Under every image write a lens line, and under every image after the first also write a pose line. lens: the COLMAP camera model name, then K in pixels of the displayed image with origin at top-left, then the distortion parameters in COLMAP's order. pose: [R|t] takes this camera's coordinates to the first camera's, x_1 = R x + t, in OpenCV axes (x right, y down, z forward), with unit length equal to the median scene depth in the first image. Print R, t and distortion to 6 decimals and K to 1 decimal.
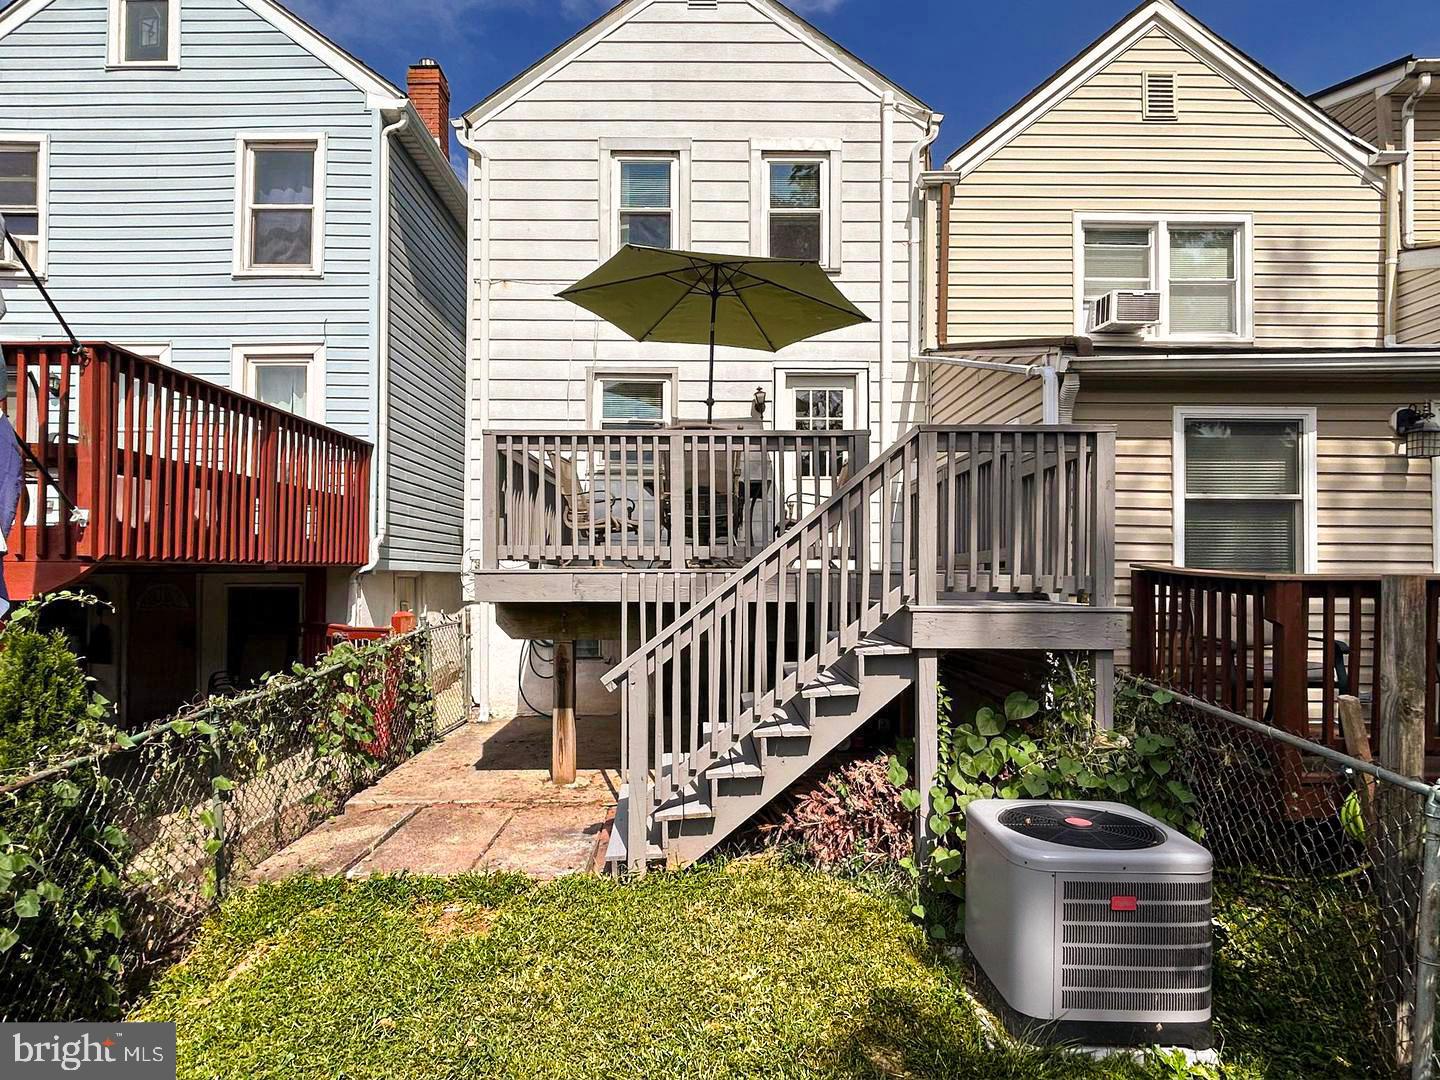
lens RADIAL K [[800.1, 0, 701.7], [0, 800.1, 572.9], [0, 0, 1]] dist [-0.000310, -0.000936]
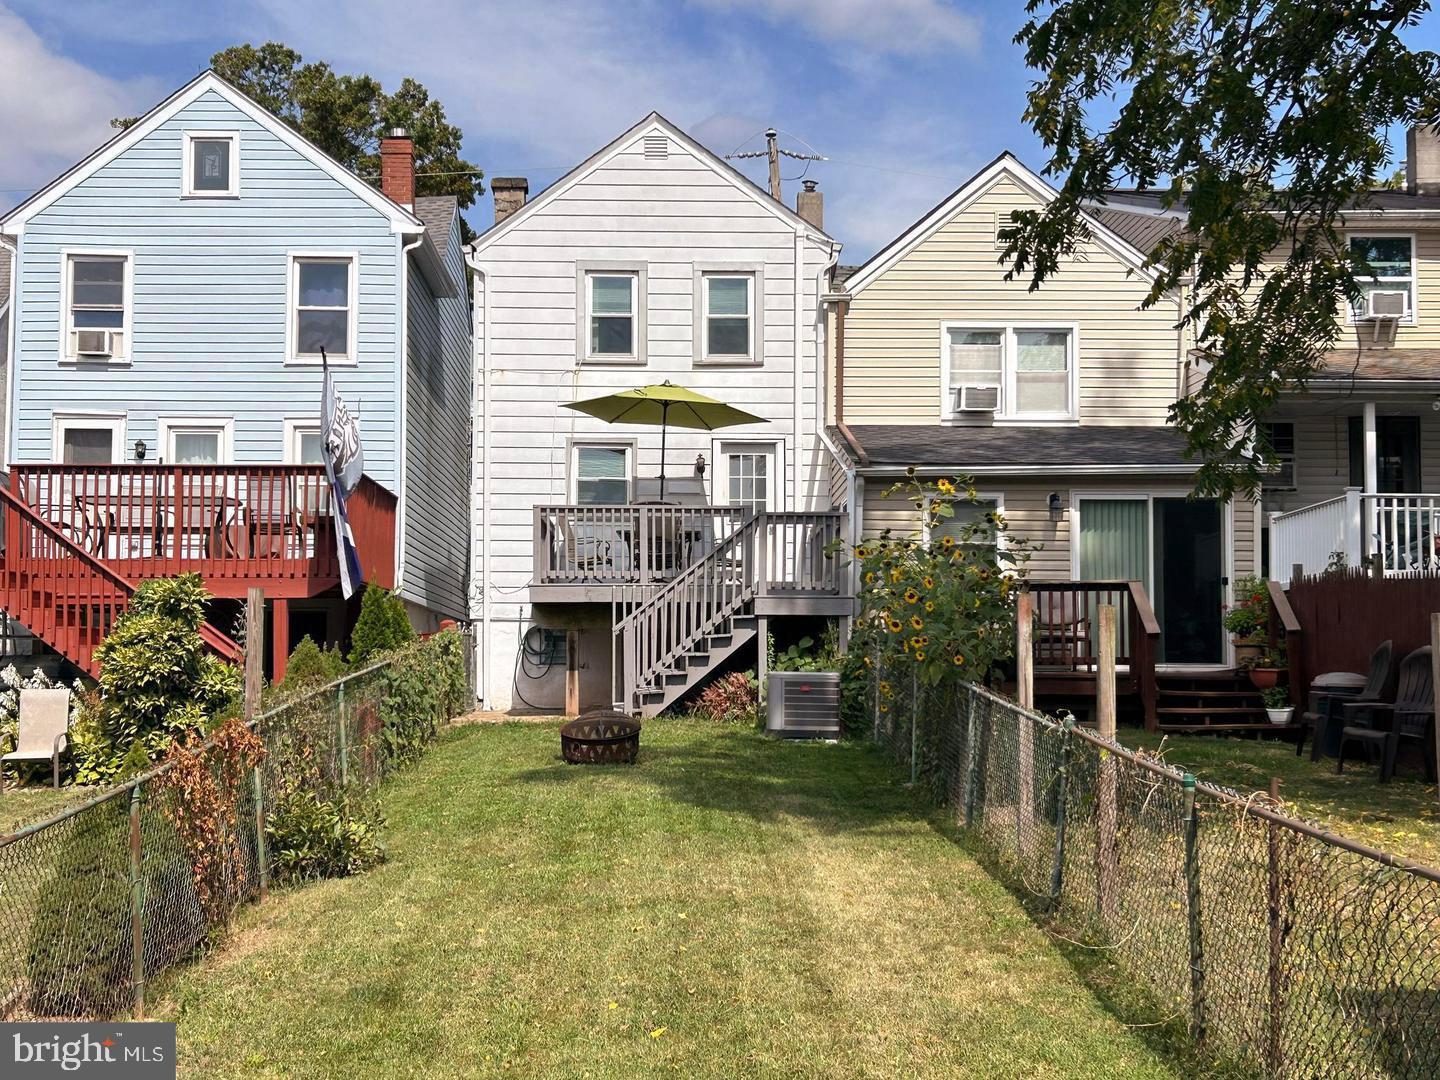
lens RADIAL K [[2240.2, 0, 693.4], [0, 2240.2, 538.7], [0, 0, 1]] dist [0.224174, -0.927889]
pose [[0.999729, 0.000308, 0.023264, -0.024121], [0.001407, 0.997281, -0.073674, 0.175337], [-0.023224, 0.073687, 0.997011, -2.649289]]
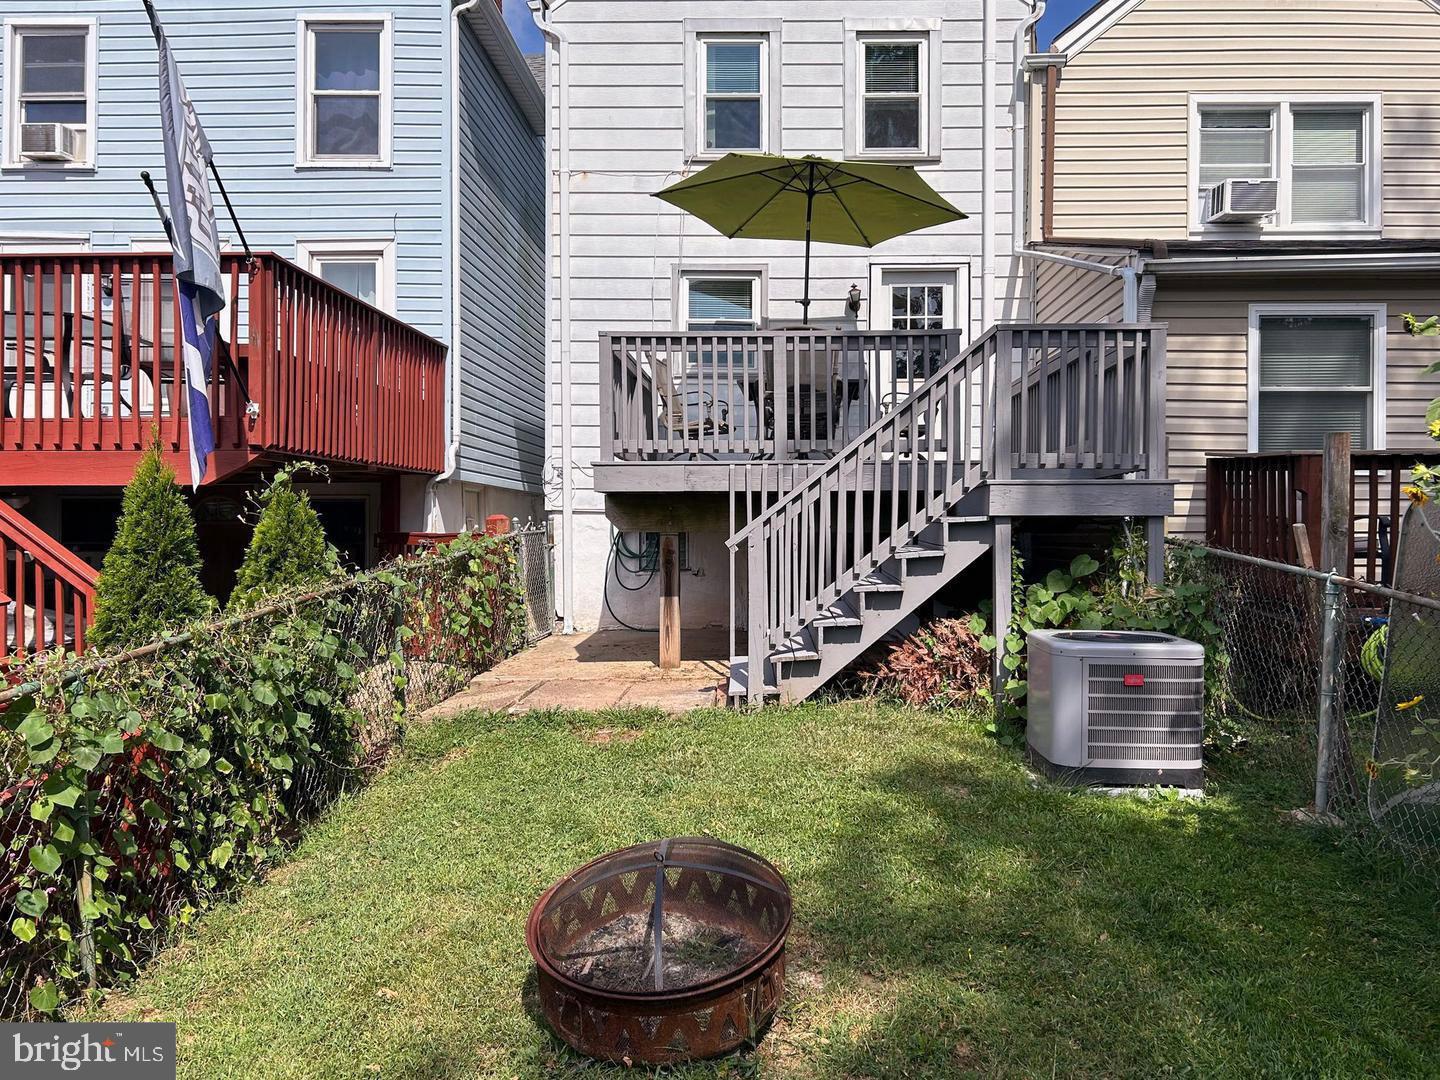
lens RADIAL K [[1104.8, 0, 754.5], [0, 1104.8, 537.4], [0, 0, 1]] dist [0.063388, -0.067821]
pose [[0.999931, -0.003317, -0.011239, -0.033099], [0.003418, 0.999954, 0.008998, 0.057416], [0.011209, -0.009036, 0.999896, -0.329047]]
